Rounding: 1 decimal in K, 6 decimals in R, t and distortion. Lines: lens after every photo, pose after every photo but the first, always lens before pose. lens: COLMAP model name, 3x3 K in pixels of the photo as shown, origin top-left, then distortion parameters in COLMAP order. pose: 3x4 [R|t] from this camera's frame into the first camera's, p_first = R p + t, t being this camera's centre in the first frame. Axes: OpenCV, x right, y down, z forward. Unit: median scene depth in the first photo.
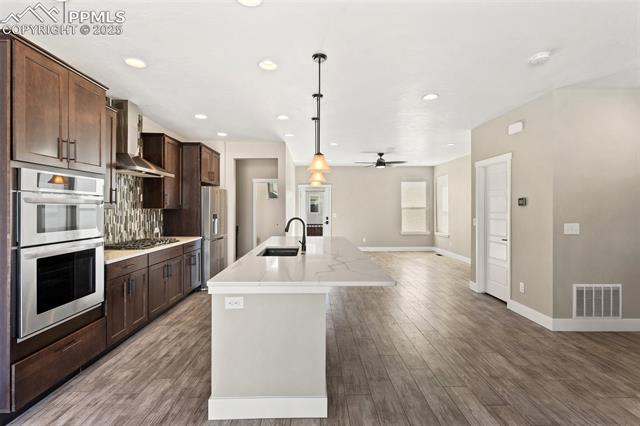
lens RADIAL K [[298.0, 0, 317.2], [0, 298.0, 207.0], [0, 0, 1]] dist [-0.001265, 0.001756]
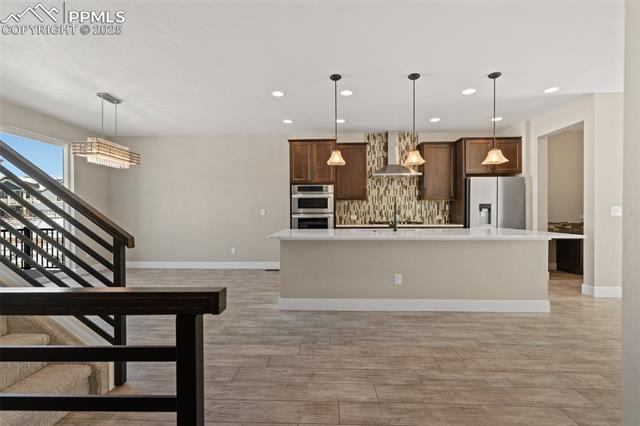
lens RADIAL K [[298.0, 0, 316.9], [0, 298.0, 215.7], [0, 0, 1]] dist [-0.001265, 0.001756]
pose [[-0.047334, 0.009615, -0.998833, 0.908378], [0.008053, 0.999925, 0.009244, 0.066743], [0.998847, -0.007606, -0.047408, 0.666335]]
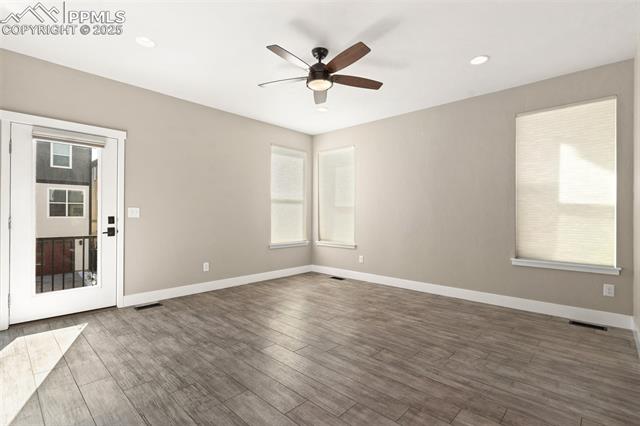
lens RADIAL K [[298.0, 0, 315.7], [0, 298.0, 216.7], [0, 0, 1]] dist [-0.001265, 0.001756]
pose [[0.691166, -0.000219, 0.722696, -0.141759], [-0.007264, 0.999947, 0.007250, 0.071322], [-0.722659, -0.010260, 0.691128, 1.383219]]
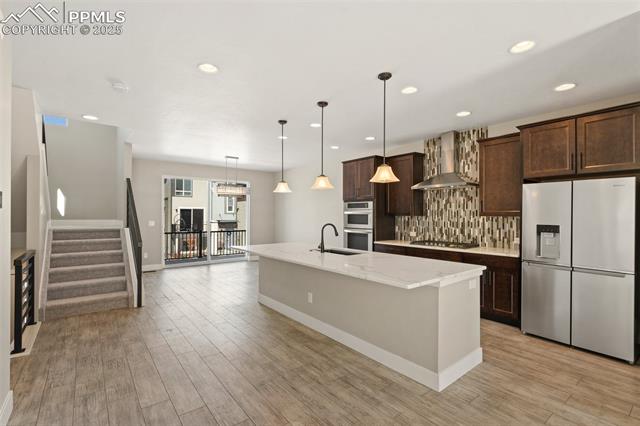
lens RADIAL K [[298.0, 0, 316.3], [0, 298.0, 214.2], [0, 0, 1]] dist [-0.001265, 0.001756]
pose [[-0.801605, -0.003823, -0.597842, 0.565024], [-0.000397, 0.999983, -0.005862, 0.005482], [0.597854, -0.004462, -0.801592, 1.644651]]
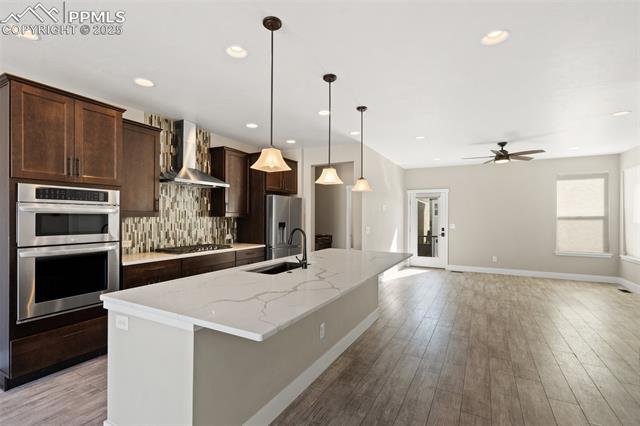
lens RADIAL K [[298.0, 0, 316.2], [0, 298.0, 217.7], [0, 0, 1]] dist [-0.001265, 0.001756]
pose [[0.869267, 0.004797, -0.494320, 0.336350], [-0.001777, 0.999977, 0.006580, 0.000689], [0.494341, -0.004841, 0.869255, 0.262191]]
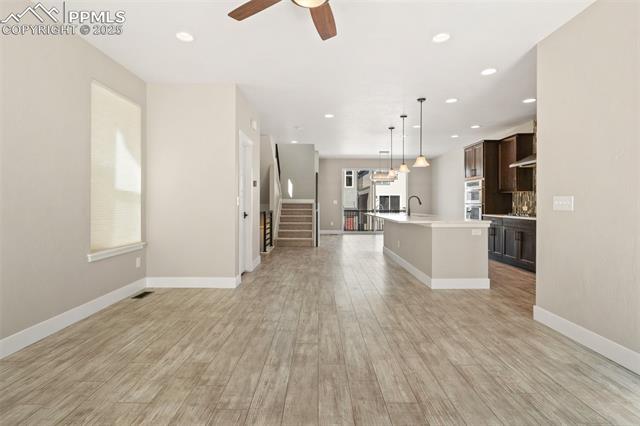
lens RADIAL K [[298.0, 0, 318.9], [0, 298.0, 204.1], [0, 0, 1]] dist [-0.001265, 0.001756]
pose [[-0.999656, -0.005296, 0.025673, 0.353591], [-0.005283, 0.999986, 0.000548, 0.073091], [-0.025676, 0.000412, -0.999670, 2.317128]]
